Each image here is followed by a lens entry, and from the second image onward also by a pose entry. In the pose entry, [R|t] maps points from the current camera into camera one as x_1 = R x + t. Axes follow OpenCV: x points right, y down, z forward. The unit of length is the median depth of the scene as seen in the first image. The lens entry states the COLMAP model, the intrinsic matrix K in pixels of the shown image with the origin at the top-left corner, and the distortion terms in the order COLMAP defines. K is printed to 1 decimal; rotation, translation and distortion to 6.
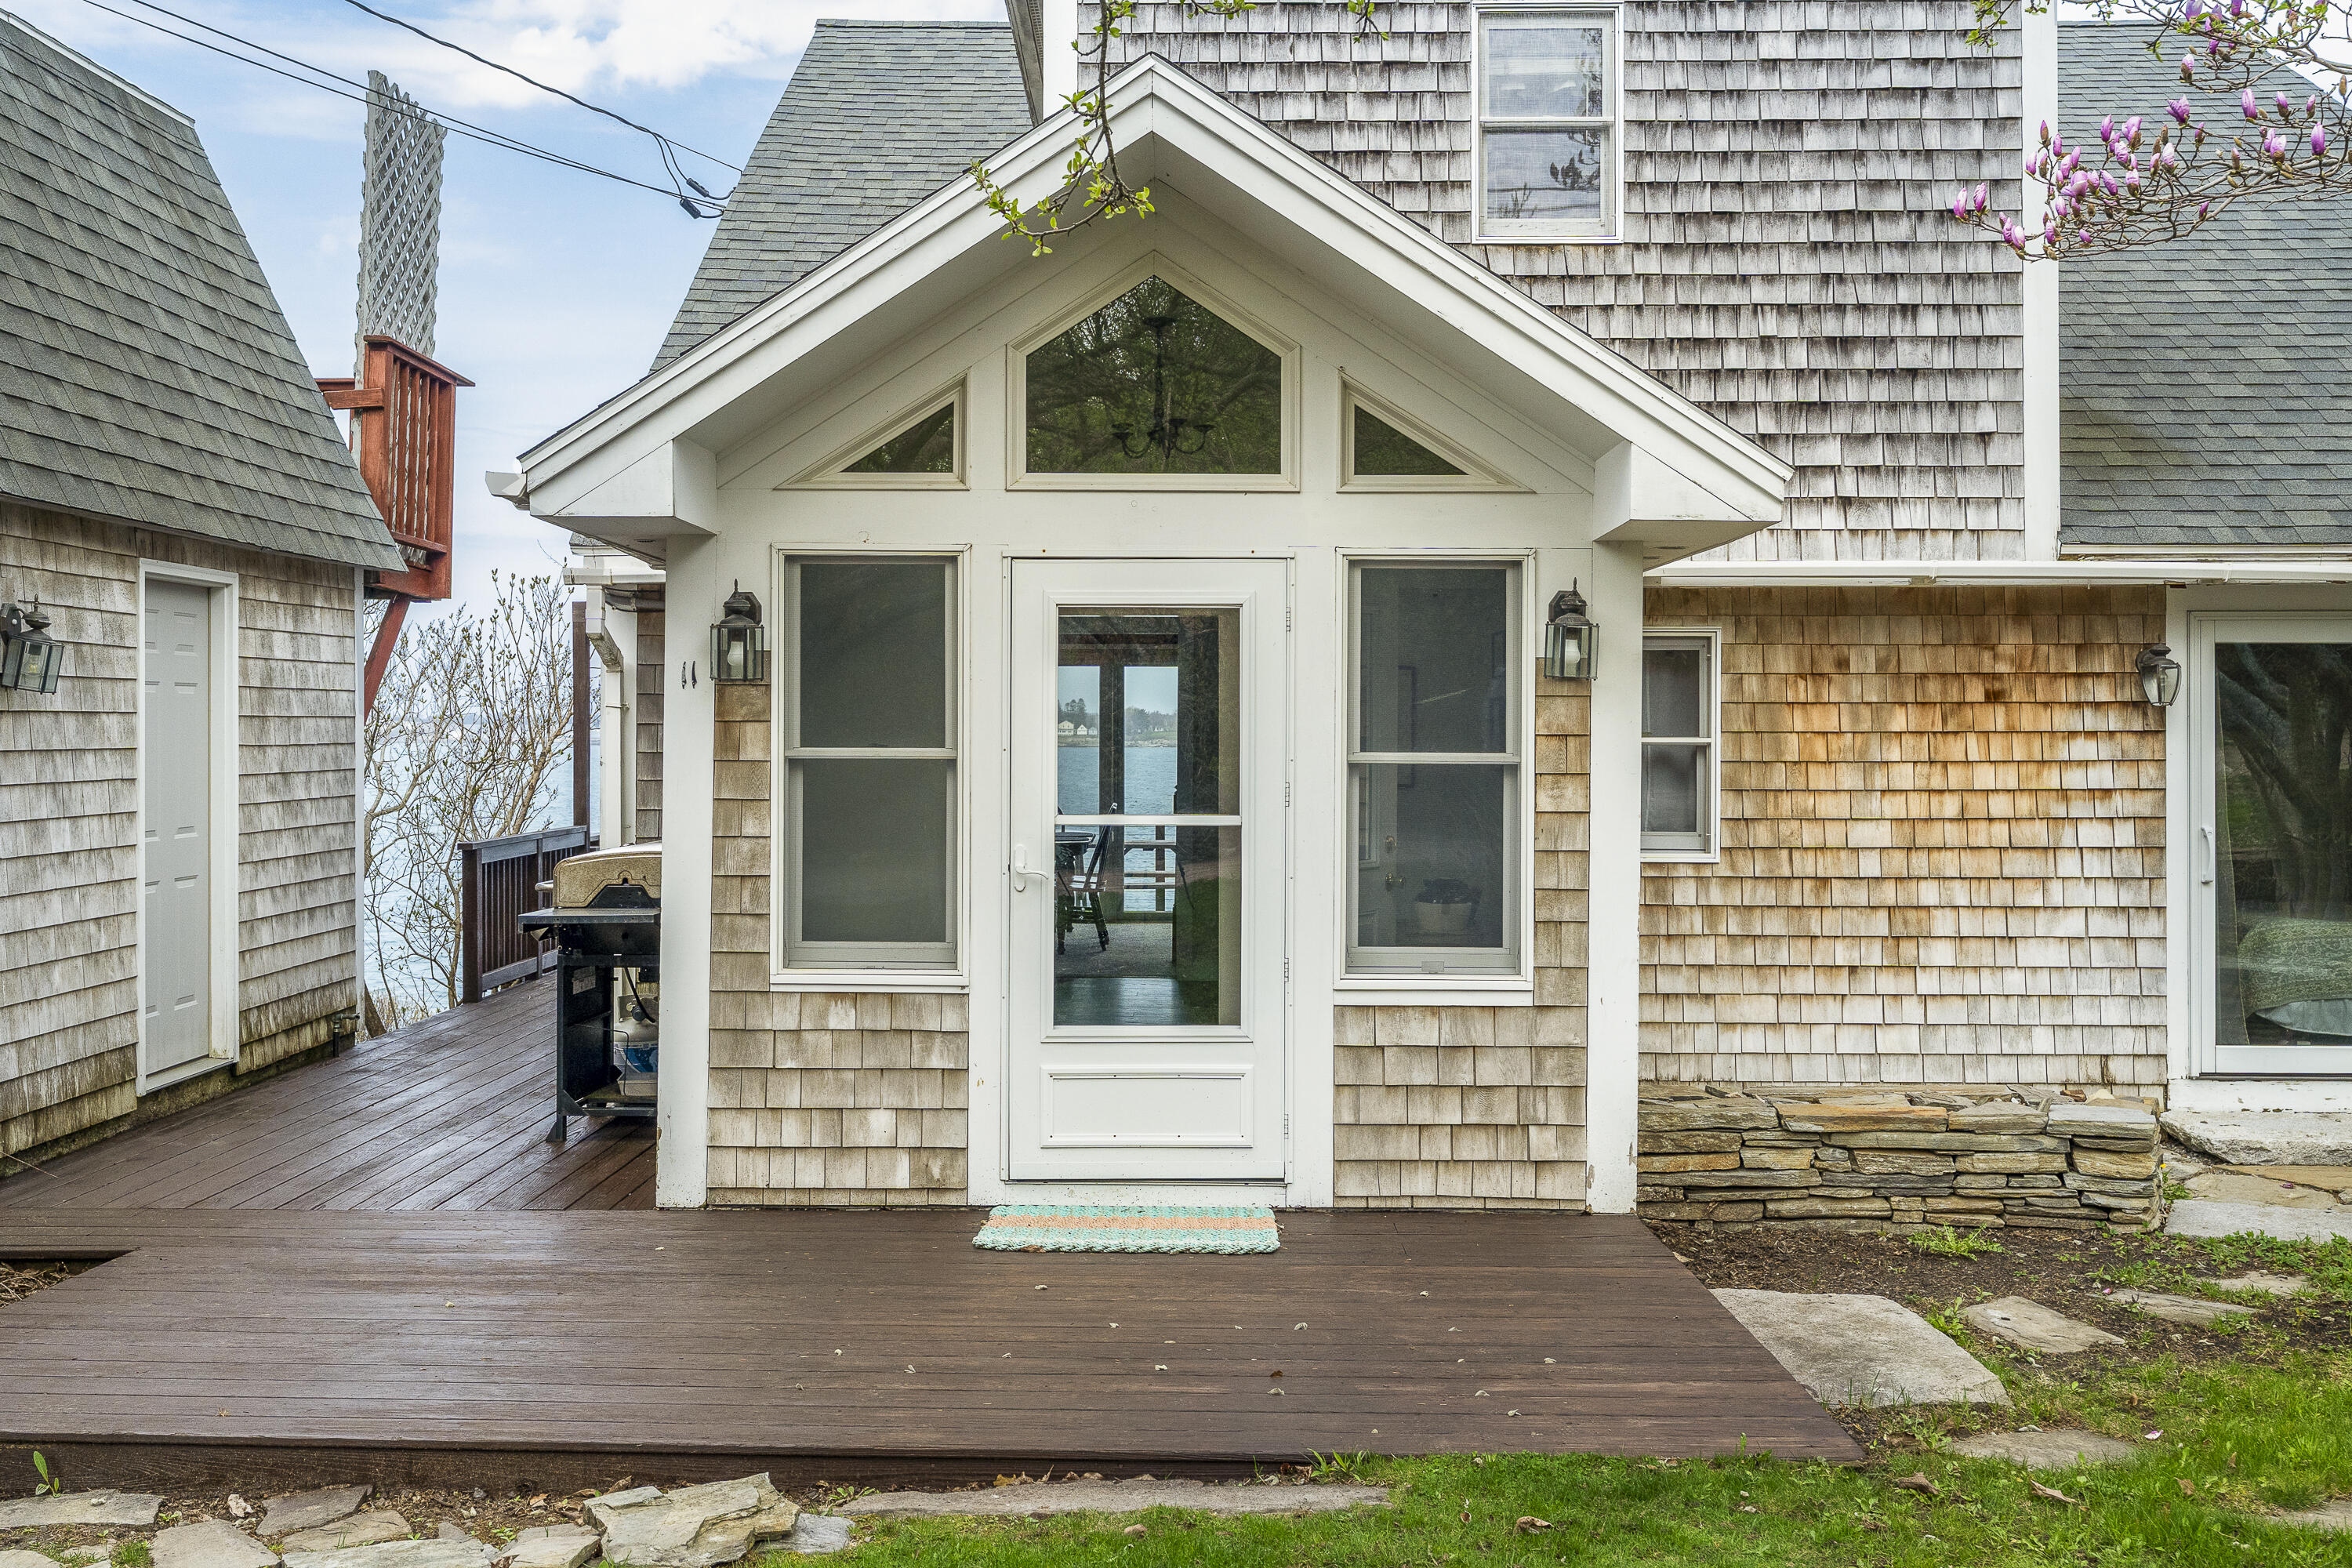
lens RADIAL K [[2237.5, 0, 1172.0], [0, 2237.5, 764.4], [0, 0, 1]] dist [0.006004, 0.000000]
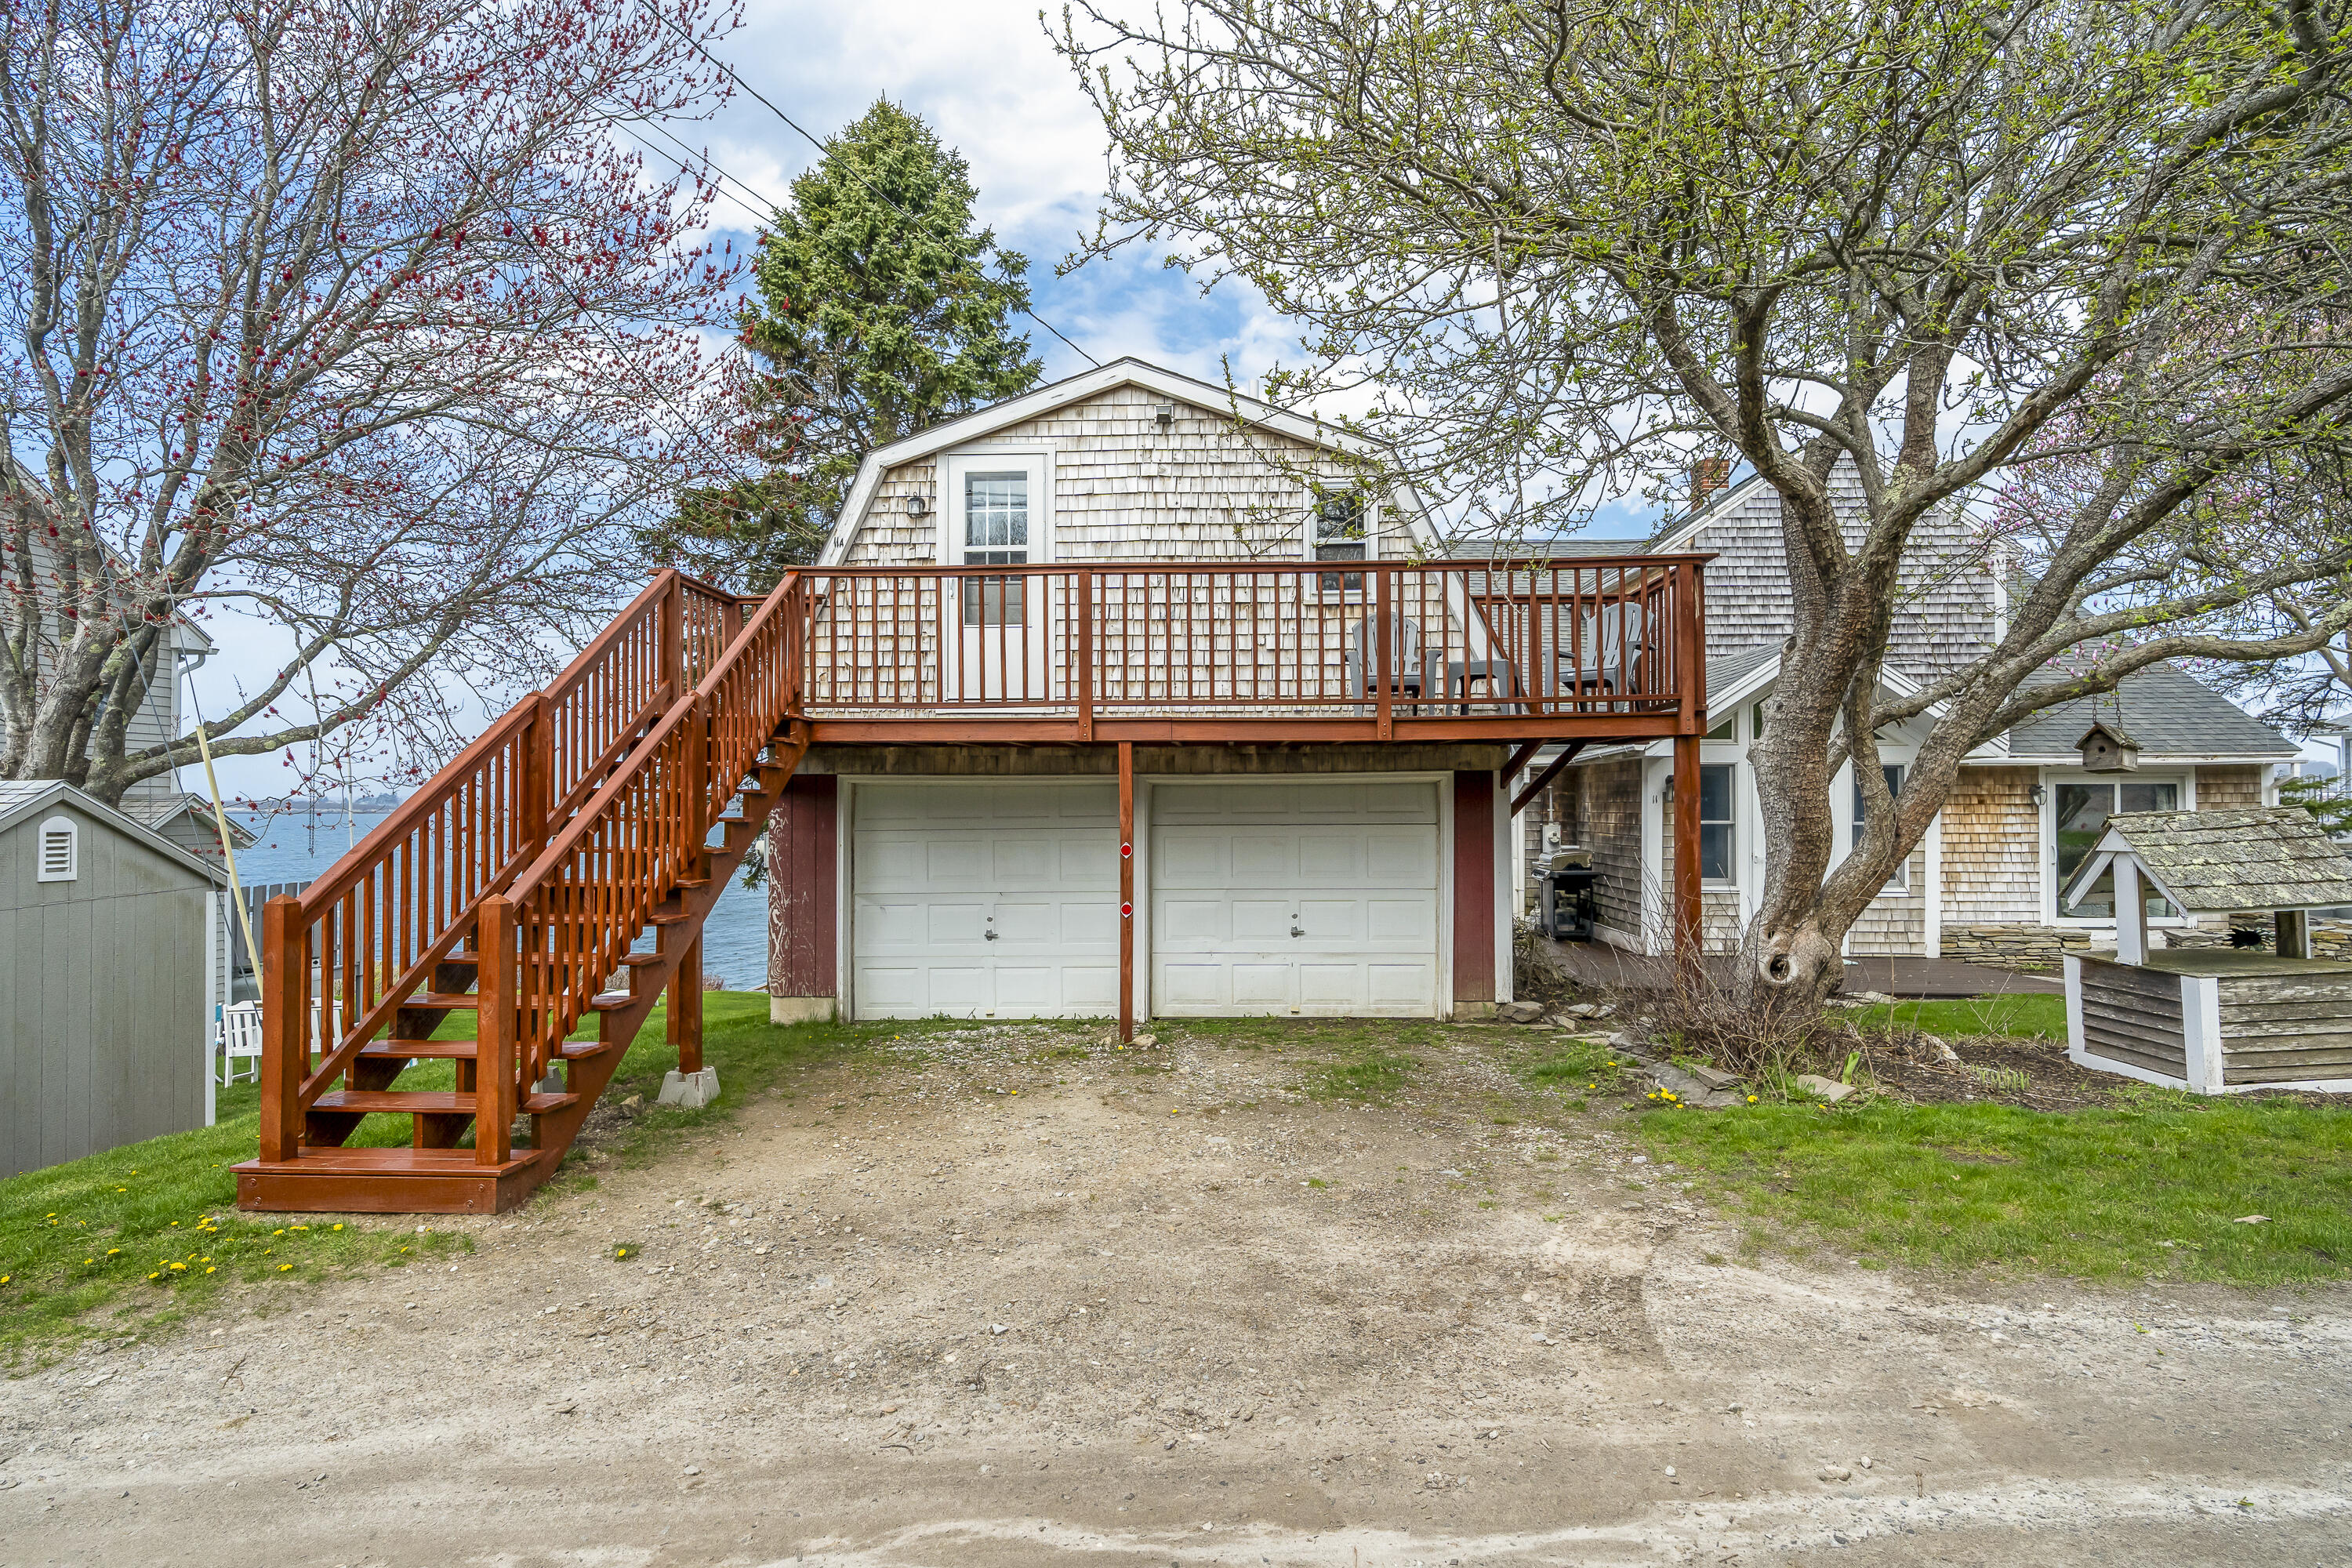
lens RADIAL K [[1220.8, 0, 1177.3], [0, 1220.8, 799.5], [0, 0, 1]] dist [-0.007126, 0.003471]
pose [[0.999836, -0.002808, -0.017886, -0.781040], [0.002555, 0.999897, -0.014150, -0.015108], [0.017924, 0.014102, 0.999740, -0.748053]]
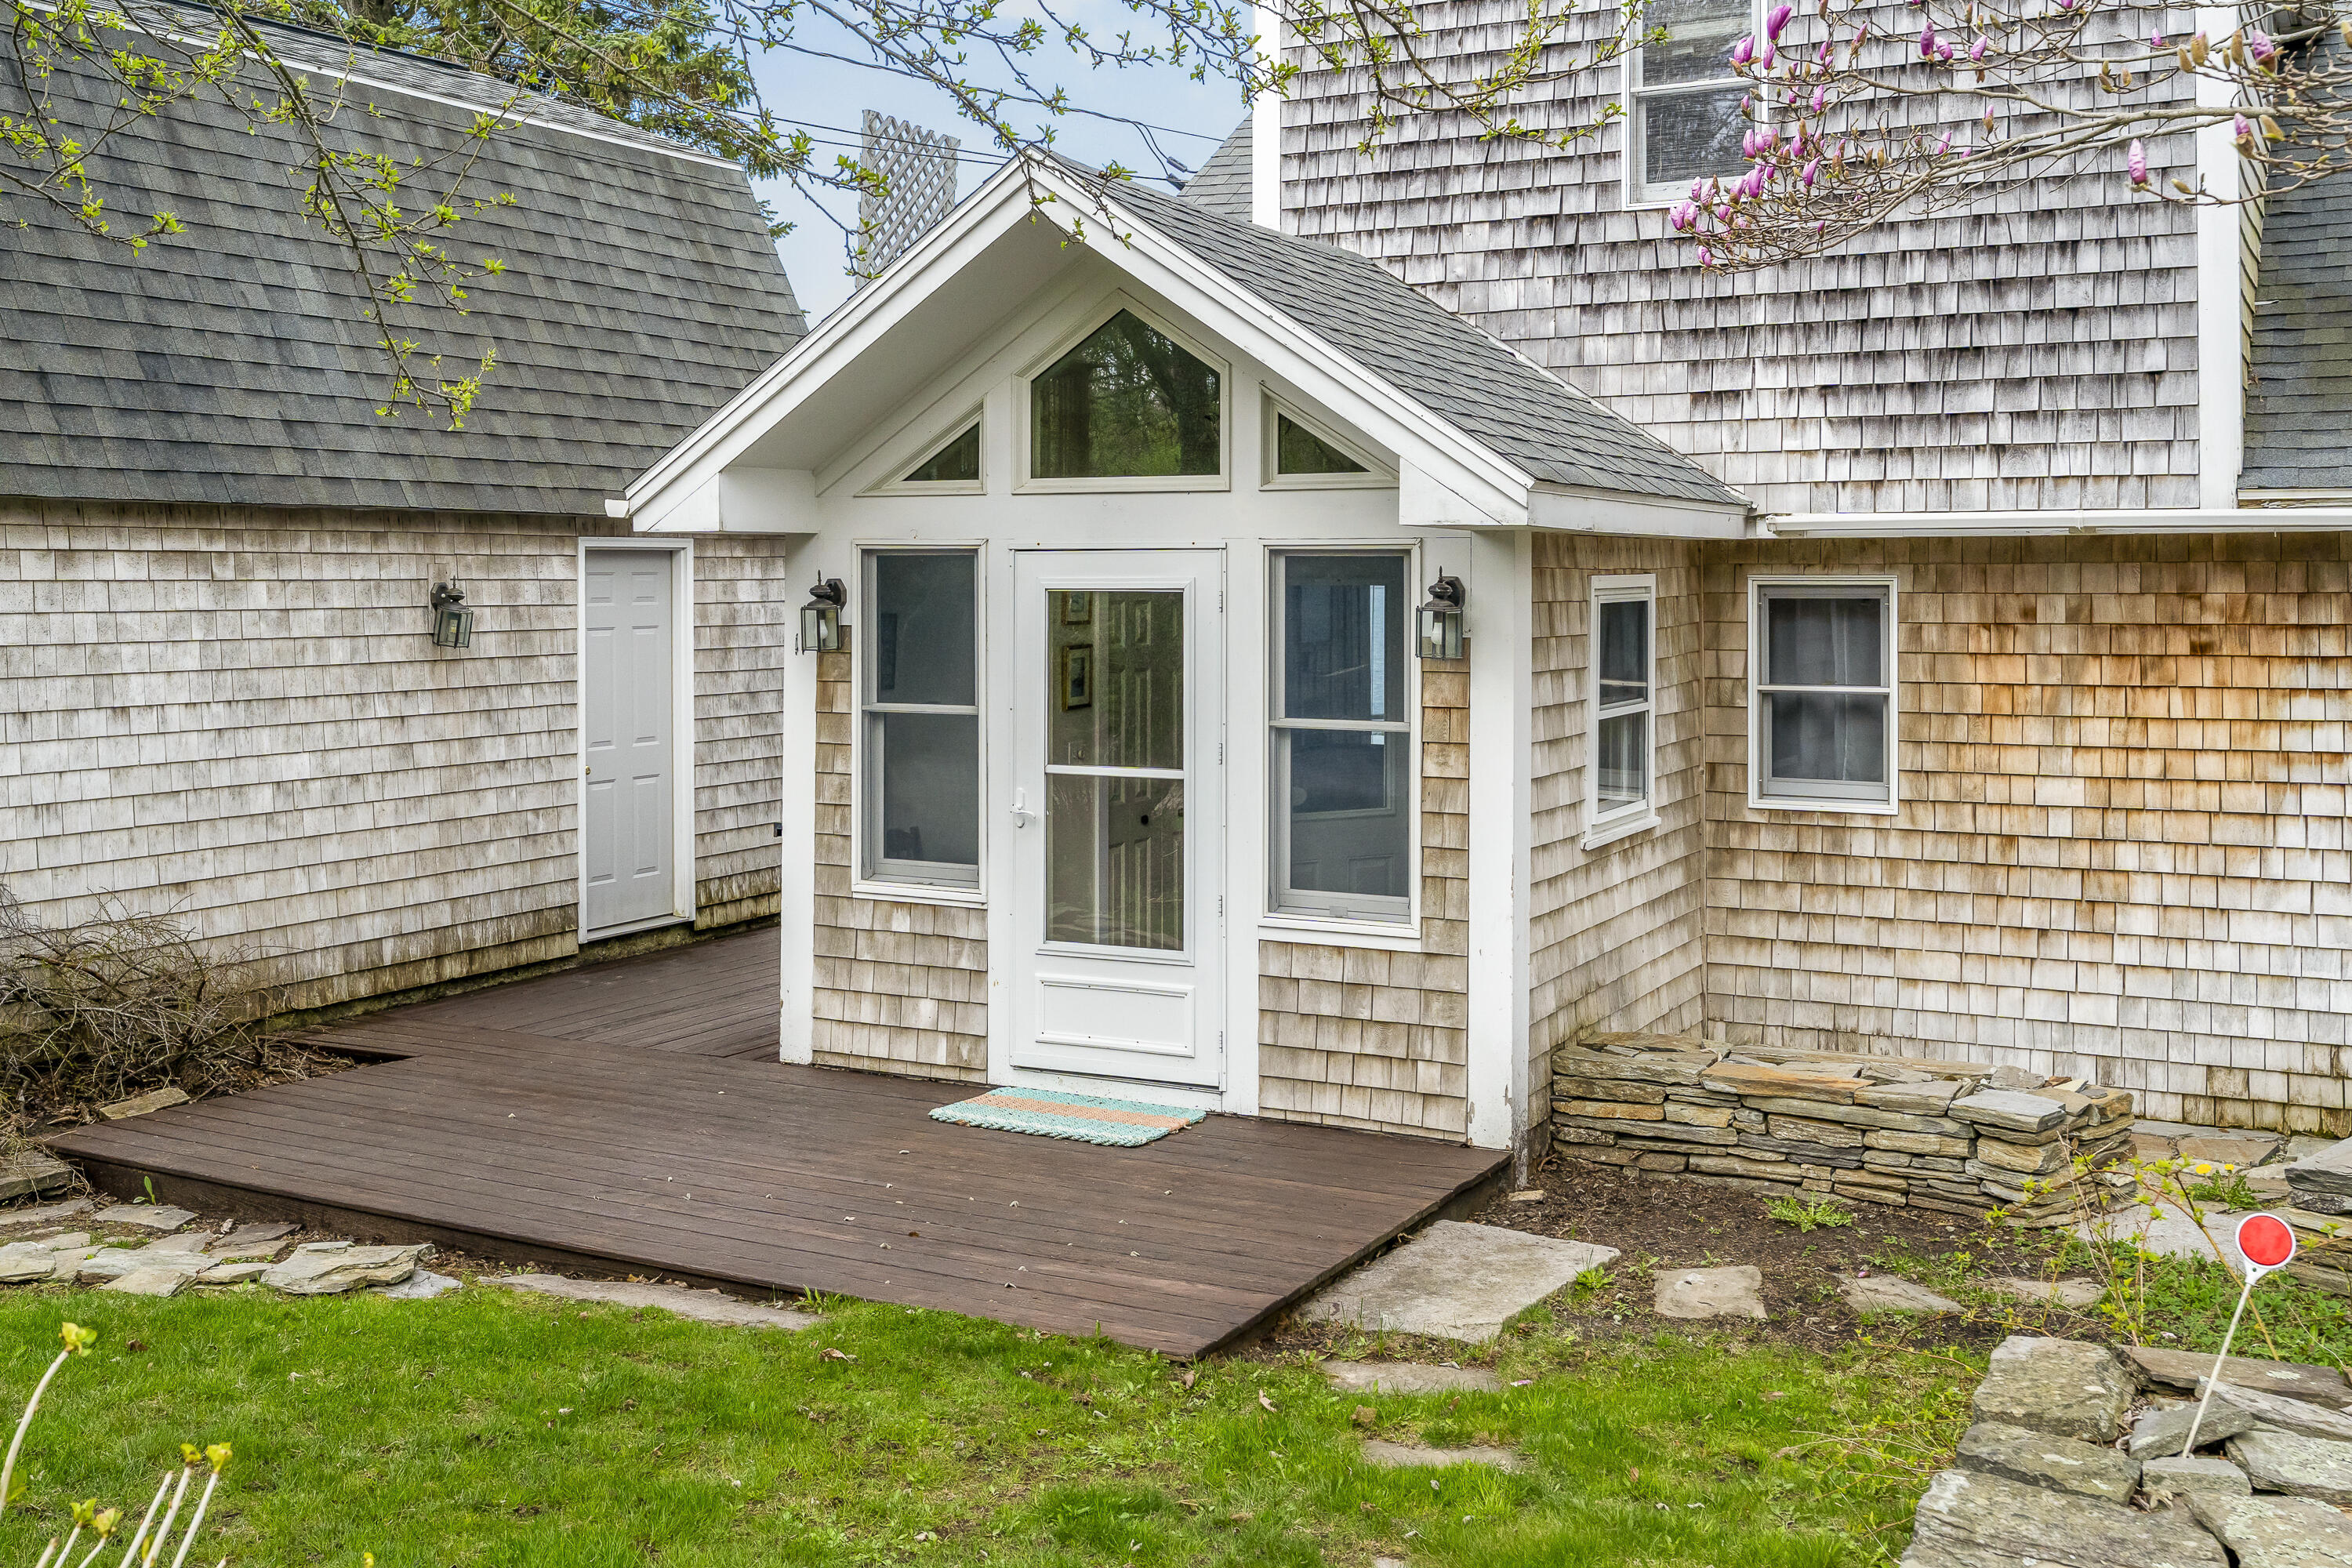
lens RADIAL K [[2292.2, 0, 1107.2], [0, 2292.2, 625.7], [0, 0, 1]] dist [0.006595, 0.000000]
pose [[0.888597, 0.005075, -0.458660, 0.458173], [-0.003694, 0.999986, 0.003908, -0.048255], [0.458673, -0.001778, 0.888603, -0.063644]]
